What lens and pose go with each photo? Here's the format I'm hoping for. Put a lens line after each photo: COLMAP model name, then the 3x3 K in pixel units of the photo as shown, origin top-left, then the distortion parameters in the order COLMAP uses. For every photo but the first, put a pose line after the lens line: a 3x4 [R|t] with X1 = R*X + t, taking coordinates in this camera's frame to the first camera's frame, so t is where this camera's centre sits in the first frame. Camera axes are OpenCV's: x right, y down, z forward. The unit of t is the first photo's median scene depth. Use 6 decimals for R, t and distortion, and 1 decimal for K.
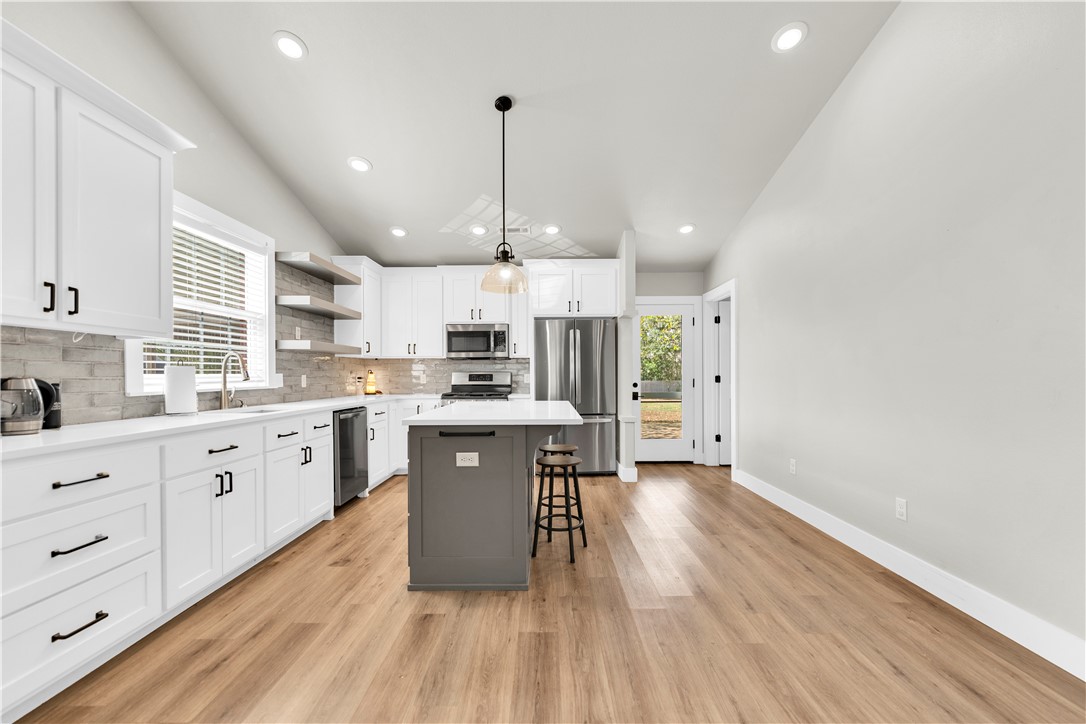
lens RADIAL K [[447.0, 0, 541.7], [0, 447.0, 376.4], [0, 0, 1]] dist [-0.000121, 0.000135]
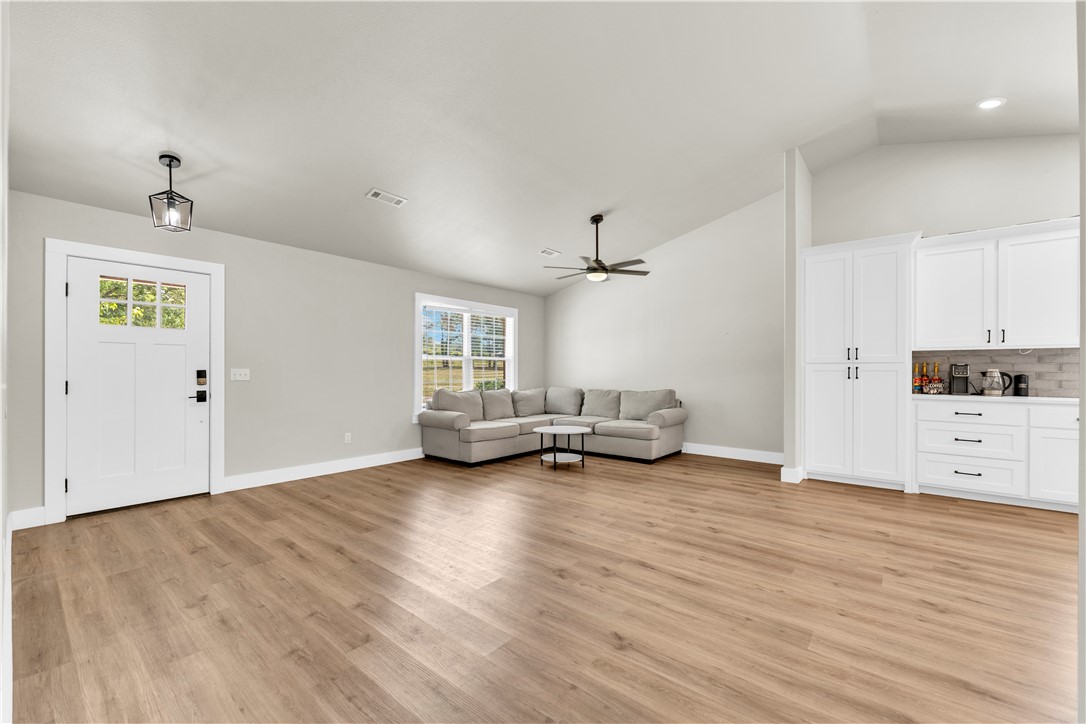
lens RADIAL K [[444.5, 0, 545.3], [0, 444.5, 367.4], [0, 0, 1]] dist [-0.000492, -0.000024]
pose [[-0.633702, -0.000515, -0.773577, 1.022815], [0.000579, 0.999999, -0.001141, -0.008337], [0.773577, -0.001171, -0.633701, 0.334206]]
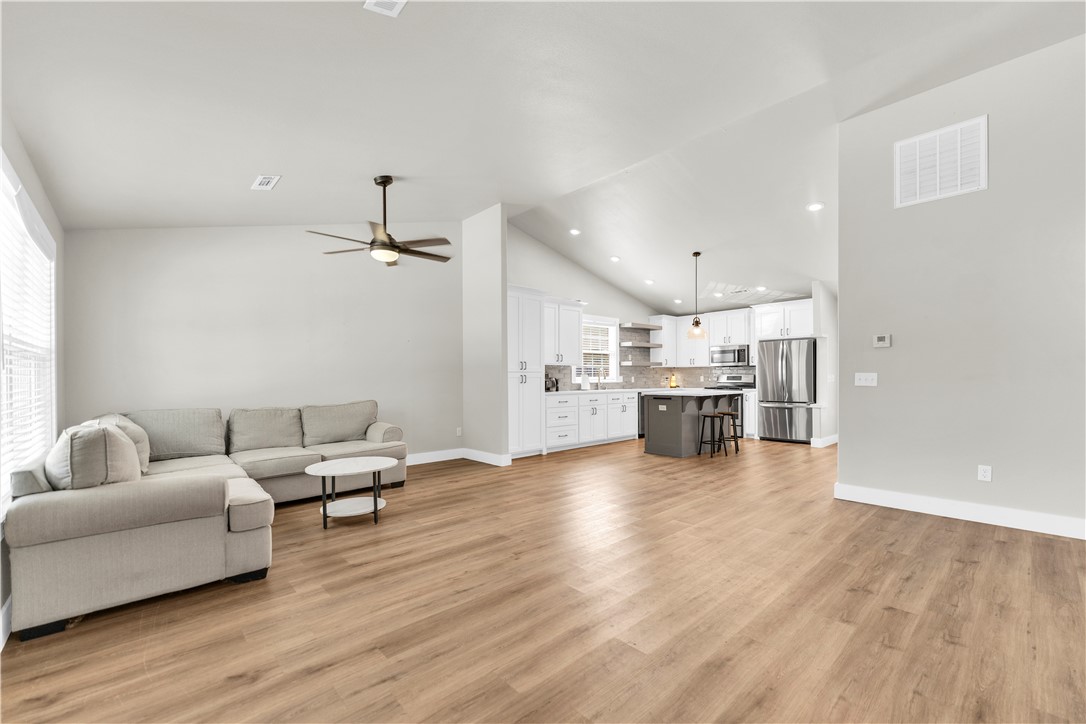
lens RADIAL K [[447.0, 0, 541.7], [0, 447.0, 376.4], [0, 0, 1]] dist [-0.000121, 0.000135]
pose [[0.677500, -0.001648, -0.735521, 0.876520], [0.000178, 0.999998, -0.002077, -0.000523], [0.735522, 0.001276, 0.677499, -0.910489]]
